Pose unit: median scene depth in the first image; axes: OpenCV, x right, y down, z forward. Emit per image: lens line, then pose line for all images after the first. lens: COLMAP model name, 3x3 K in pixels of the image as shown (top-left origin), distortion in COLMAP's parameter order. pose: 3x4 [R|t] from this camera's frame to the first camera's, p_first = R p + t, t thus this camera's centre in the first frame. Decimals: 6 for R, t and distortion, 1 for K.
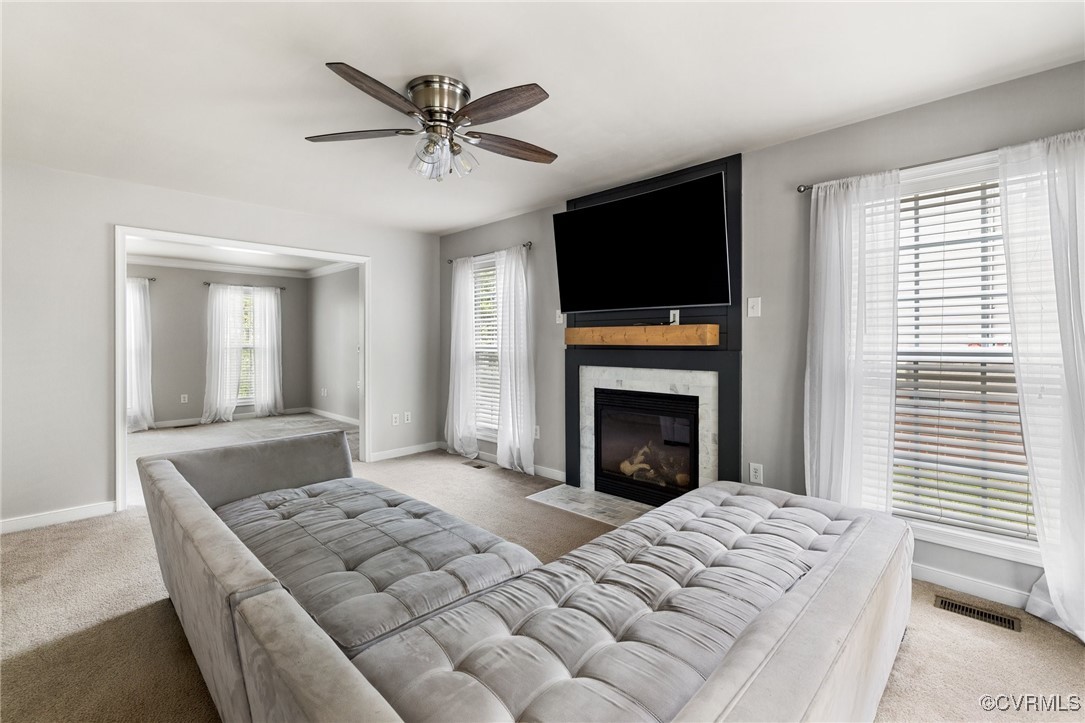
lens RADIAL K [[470.8, 0, 541.9], [0, 470.8, 354.0], [0, 0, 1]] dist [-0.004558, 0.001239]
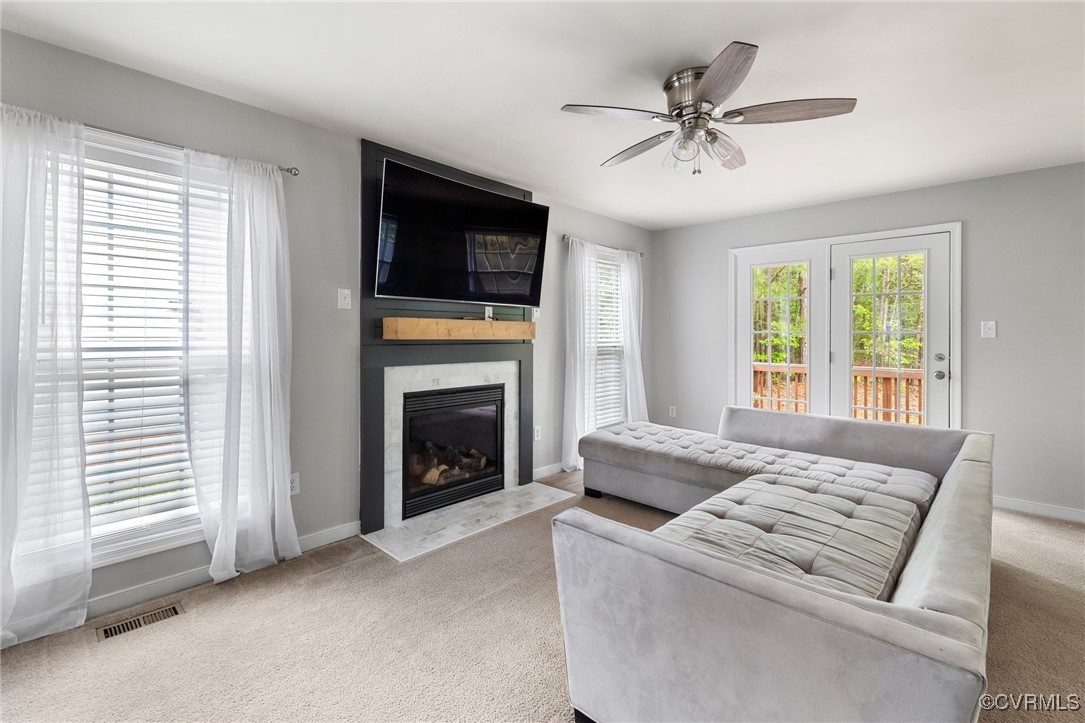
lens RADIAL K [[470.8, 0, 620.3], [0, 470.8, 344.0], [0, 0, 1]] dist [-0.004558, 0.001239]
pose [[-0.095135, -0.014050, 0.995365, -0.720492], [0.022664, 0.999611, 0.016276, -0.016231], [-0.995206, 0.024108, -0.094780, 0.706521]]
